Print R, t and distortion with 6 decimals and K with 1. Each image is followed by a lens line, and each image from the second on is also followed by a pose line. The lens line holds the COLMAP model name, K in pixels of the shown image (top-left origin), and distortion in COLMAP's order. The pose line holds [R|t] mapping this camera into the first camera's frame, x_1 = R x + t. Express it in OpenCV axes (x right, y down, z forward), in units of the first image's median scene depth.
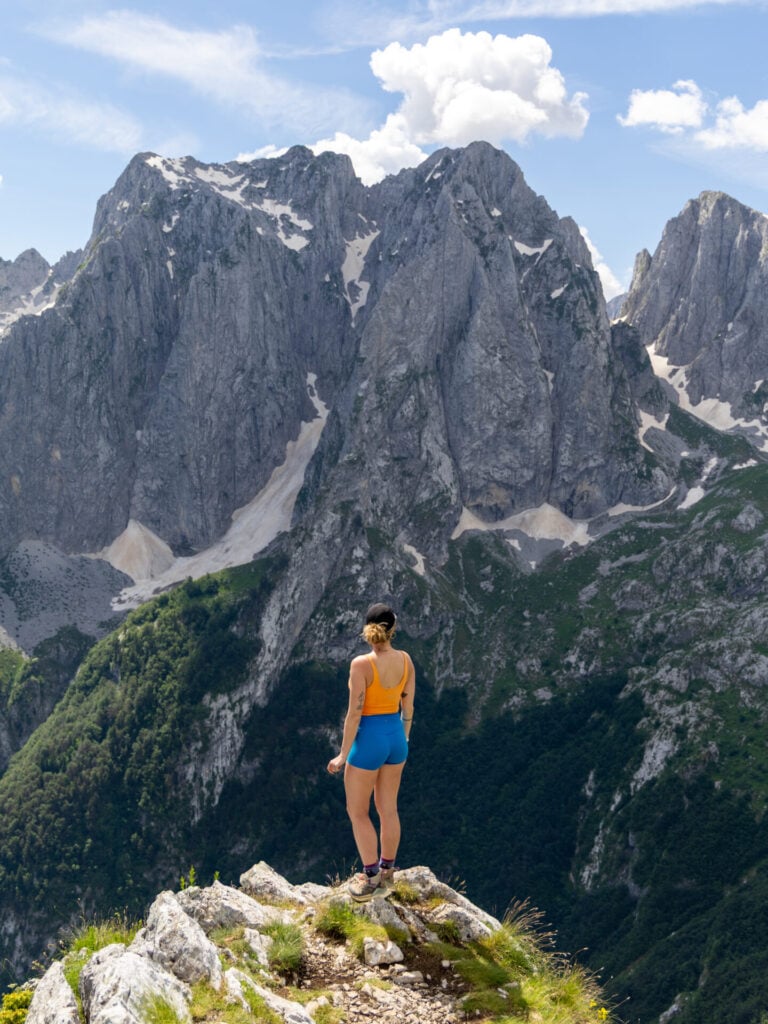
lens RADIAL K [[1218.3, 0, 380.4], [0, 1218.3, 435.1], [0, 0, 1]] dist [0.018359, 0.005065]
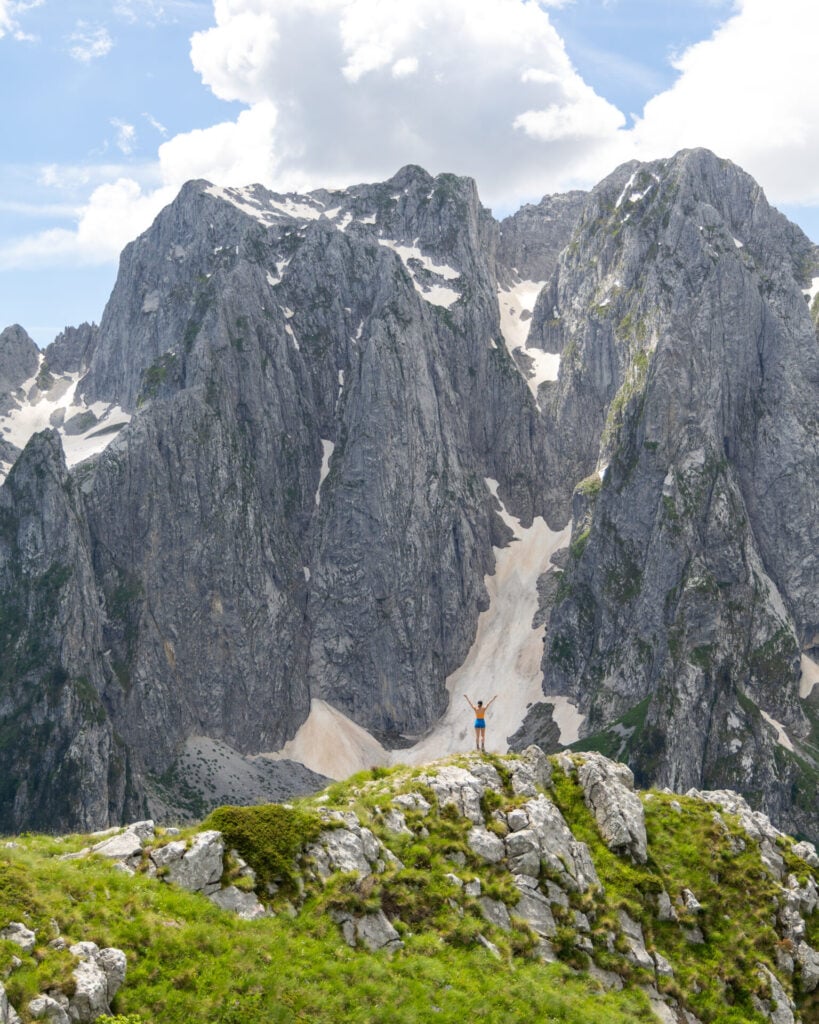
lens RADIAL K [[1625.0, 0, 400.3], [0, 1625.0, 489.7], [0, 0, 1]] dist [0.001250, 0.090218]
pose [[0.992489, -0.045057, 0.113736, -0.242753], [0.052318, 0.996724, -0.061683, 0.011598], [-0.110584, 0.067170, 0.991594, 0.095087]]
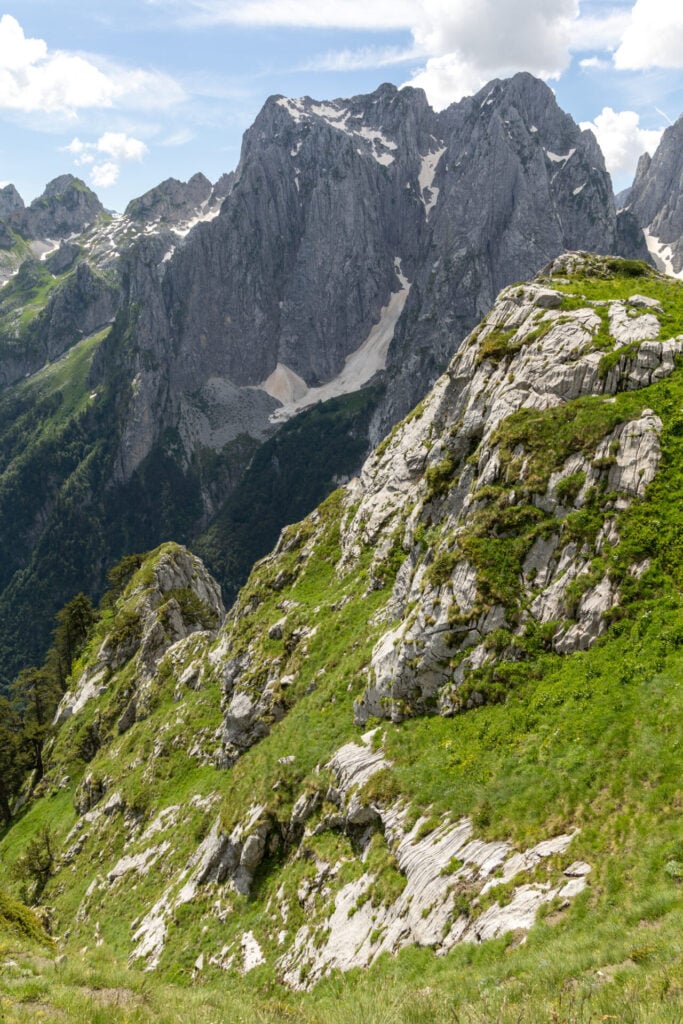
lens RADIAL K [[846.9, 0, 336.7], [0, 846.9, 508.6], [0, 0, 1]] dist [-0.000964, 0.001686]
pose [[0.992527, 0.004514, -0.121942, -0.006088], [0.024171, 0.972243, 0.232723, 0.002813], [0.119608, -0.233932, 0.964868, -0.033172]]
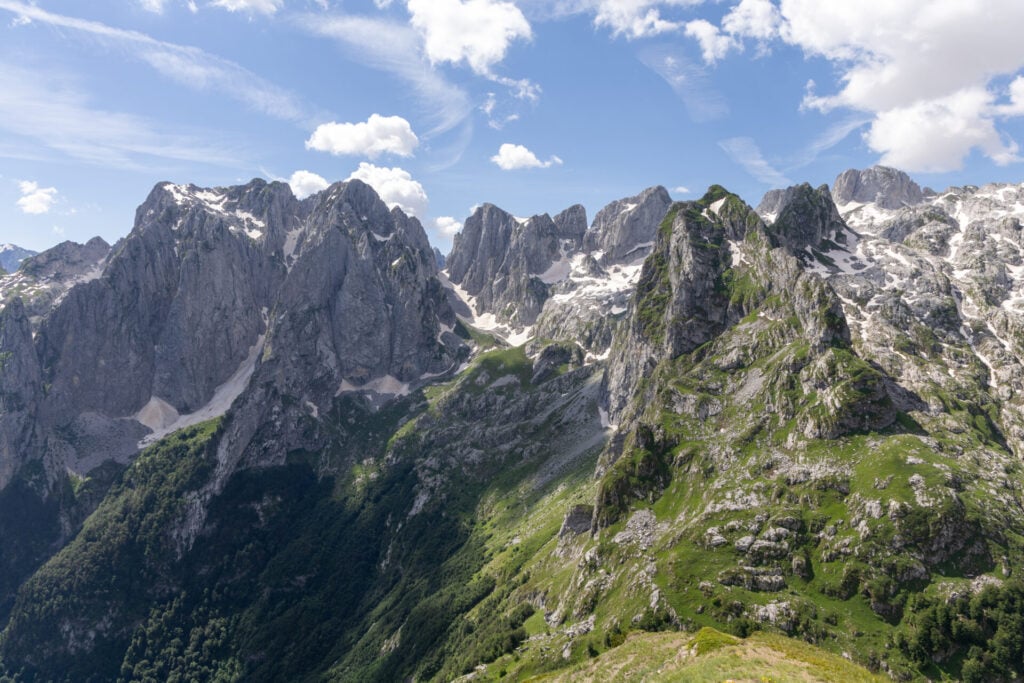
lens RADIAL K [[686.9, 0, 512.0], [0, 686.9, 341.5], [0, 0, 1]] dist [0.009086, -0.001279]
pose [[0.976686, -0.041890, 0.210544, 0.096710], [0.035476, 0.998787, 0.034148, -0.024833], [-0.211719, -0.025882, 0.976988, -0.091203]]
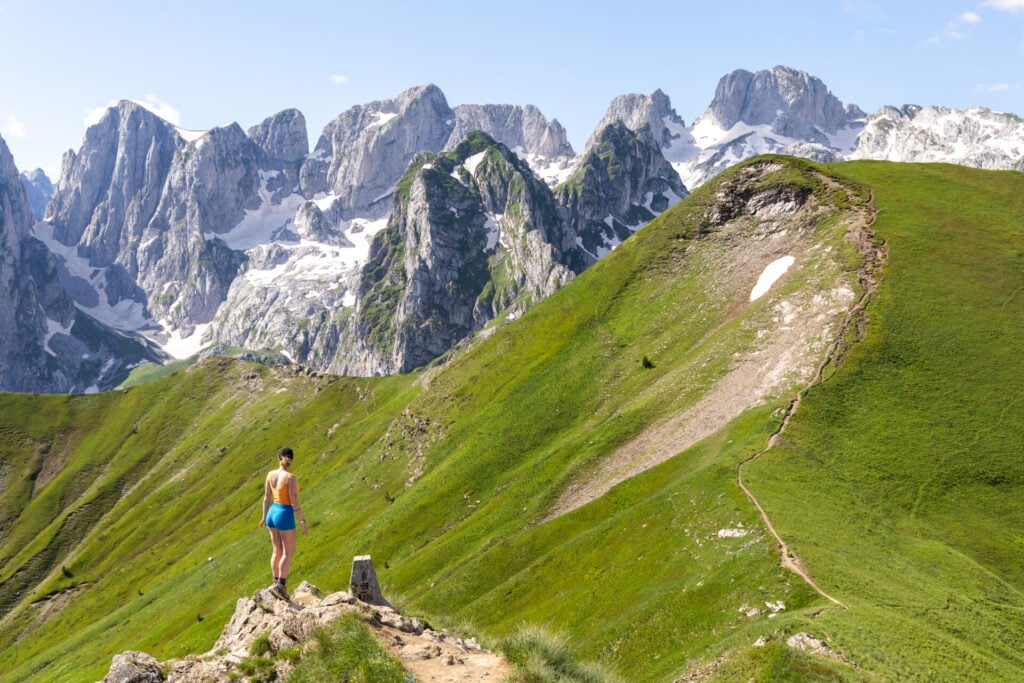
lens RADIAL K [[1487.8, 0, 489.4], [0, 1487.8, 326.0], [0, 0, 1]] dist [0.117270, -0.546577]
pose [[0.908769, -0.033167, 0.415979, 0.011053], [0.025228, 0.999380, 0.024569, -0.037683], [-0.416536, -0.011833, 0.909042, -0.428863]]
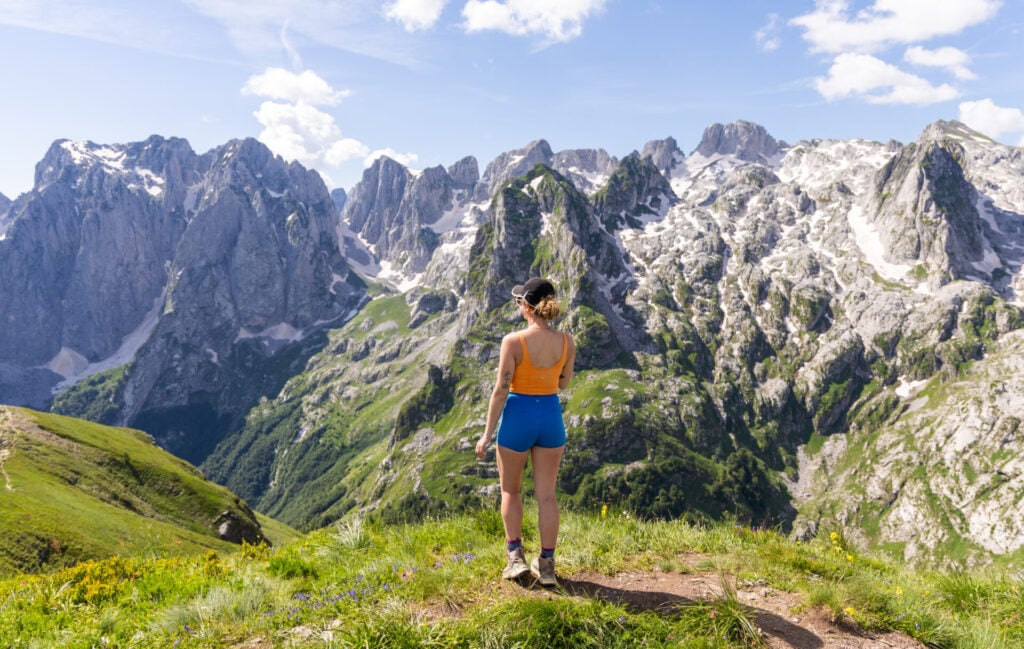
lens RADIAL K [[699.8, 0, 511.1], [0, 699.8, 336.7], [0, 0, 1]] dist [0.010552, -0.000355]
pose [[0.956454, -0.083461, 0.279695, 0.164066], [0.049046, 0.990578, 0.127869, -0.053516], [-0.287731, -0.108583, 0.951536, -0.272176]]
